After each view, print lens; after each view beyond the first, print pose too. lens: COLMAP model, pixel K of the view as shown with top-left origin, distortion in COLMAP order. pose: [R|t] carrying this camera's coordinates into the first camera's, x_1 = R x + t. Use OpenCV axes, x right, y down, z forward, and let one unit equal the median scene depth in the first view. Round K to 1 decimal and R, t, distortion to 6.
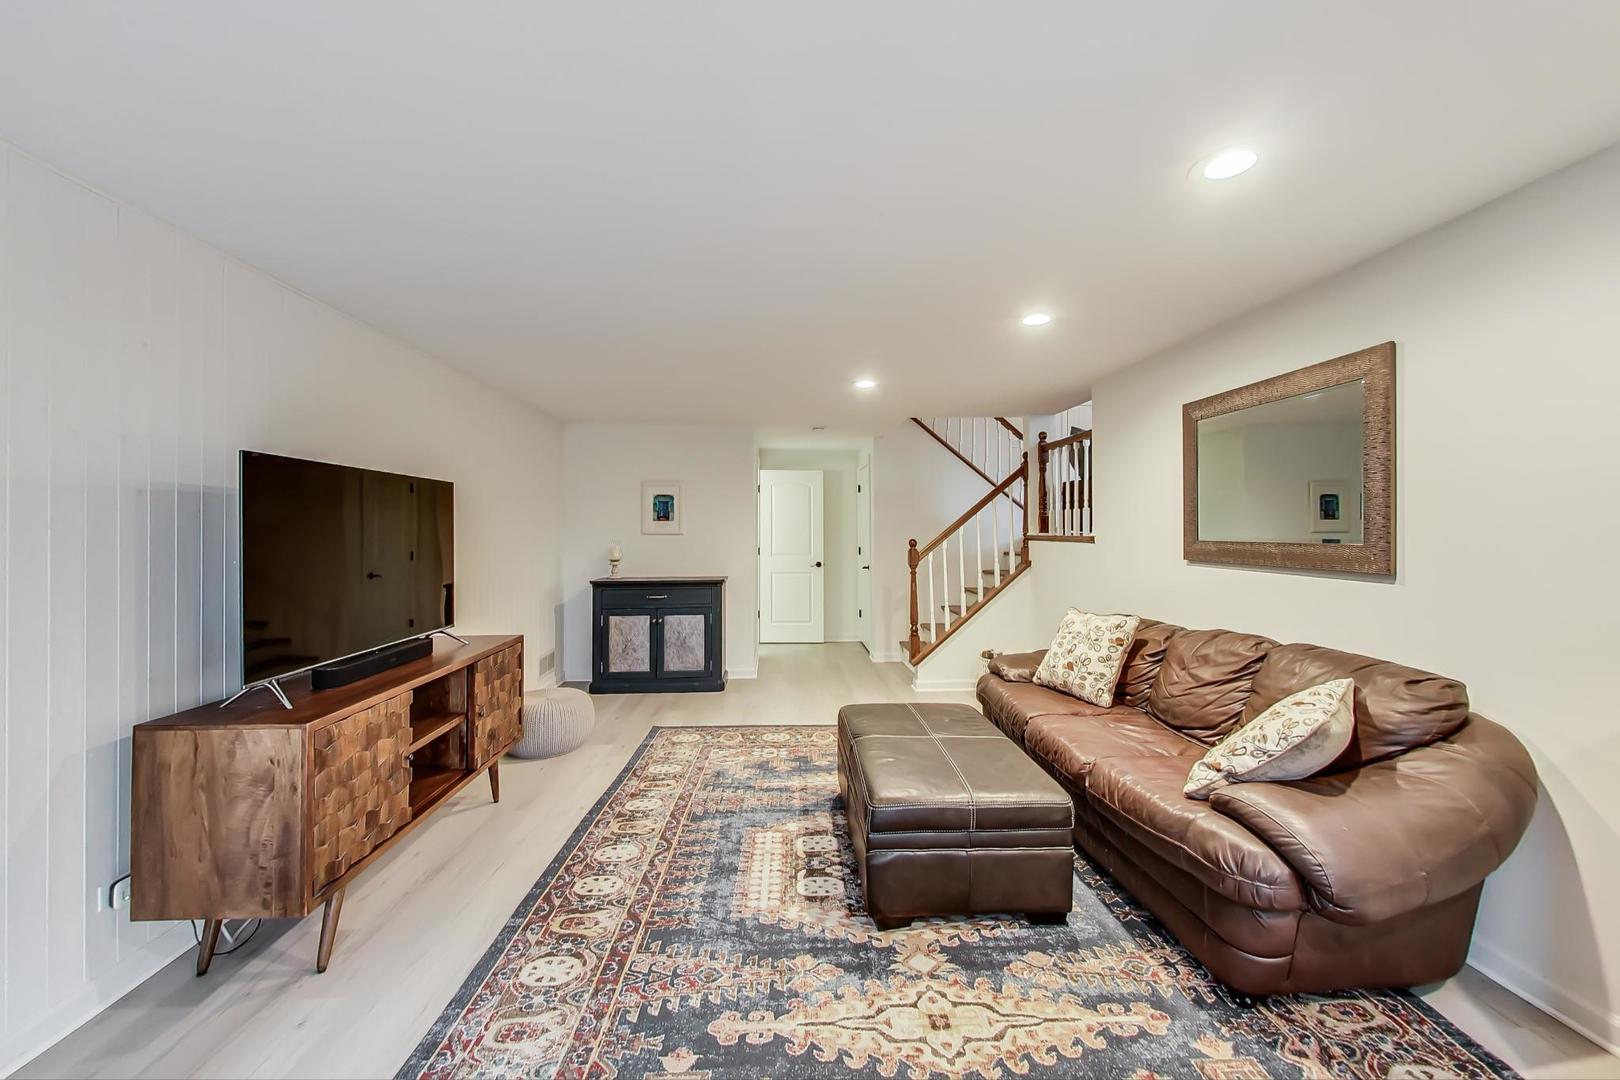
lens RADIAL K [[626.7, 0, 816.6], [0, 626.7, 534.6], [0, 0, 1]] dist [-0.000644, -0.000227]
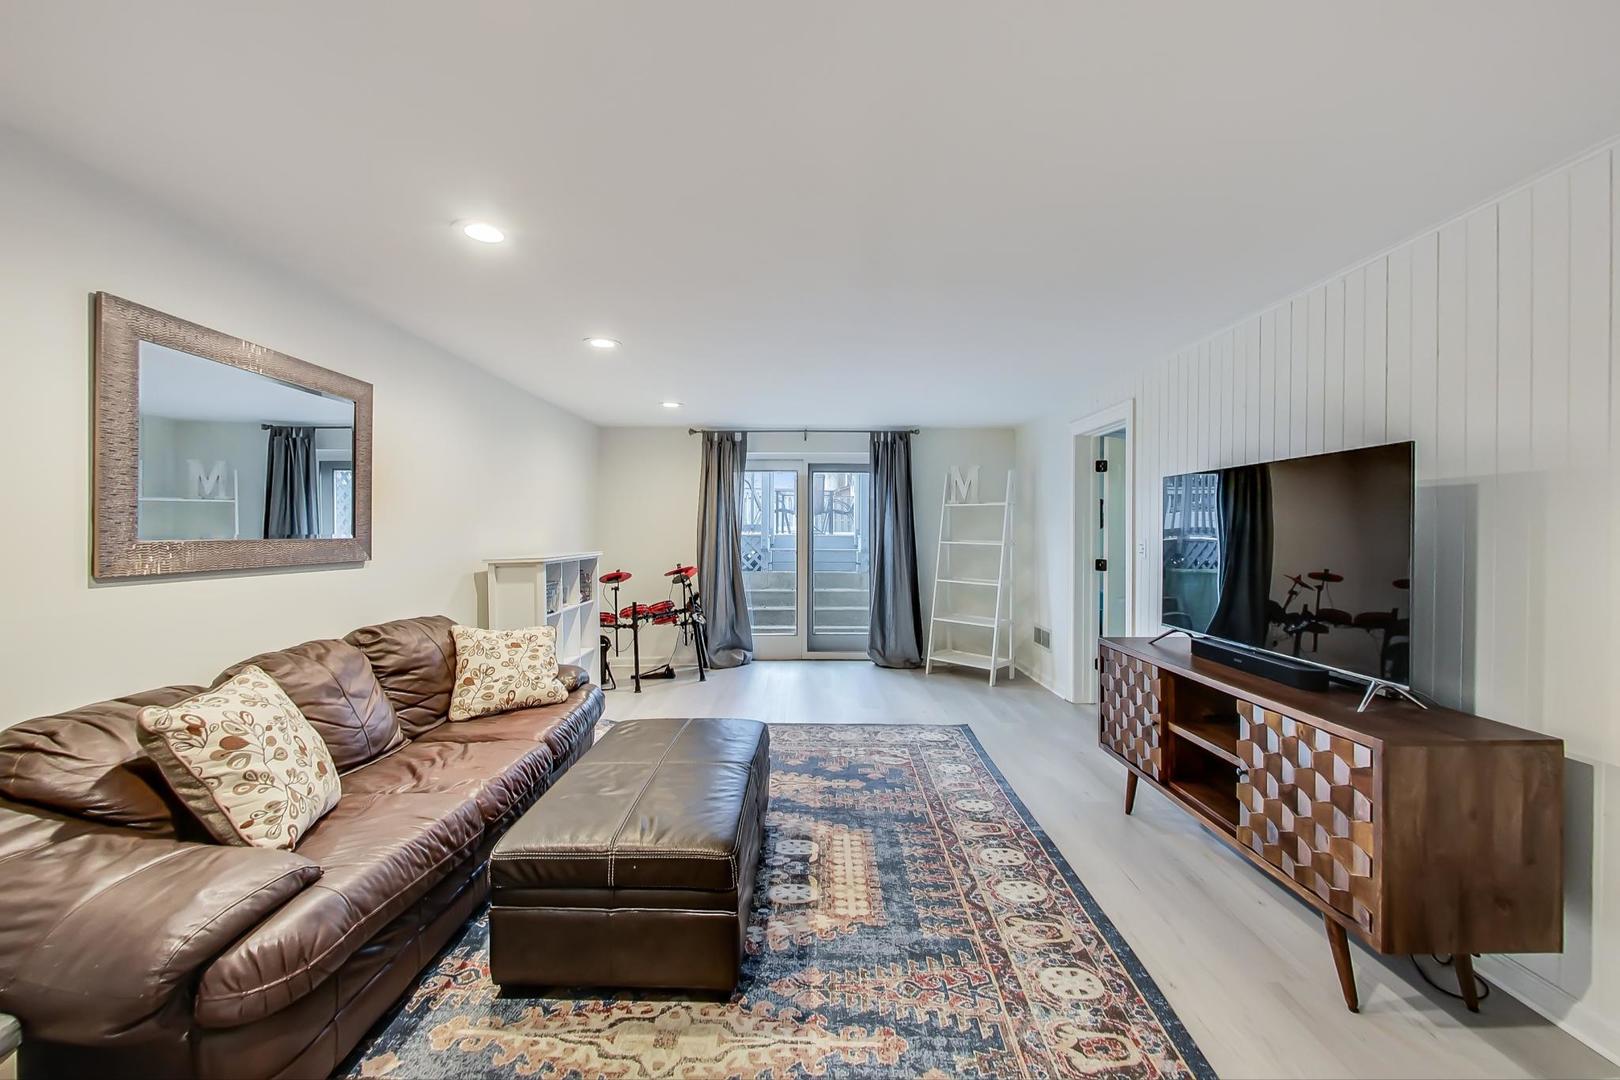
lens RADIAL K [[626.7, 0, 816.6], [0, 626.7, 534.6], [0, 0, 1]] dist [-0.000644, -0.000227]
pose [[-0.998895, 0.000014, 0.046992, -0.074035], [0.000571, 0.999930, 0.011820, -0.004620], [-0.046989, 0.011834, -0.998825, 1.938437]]
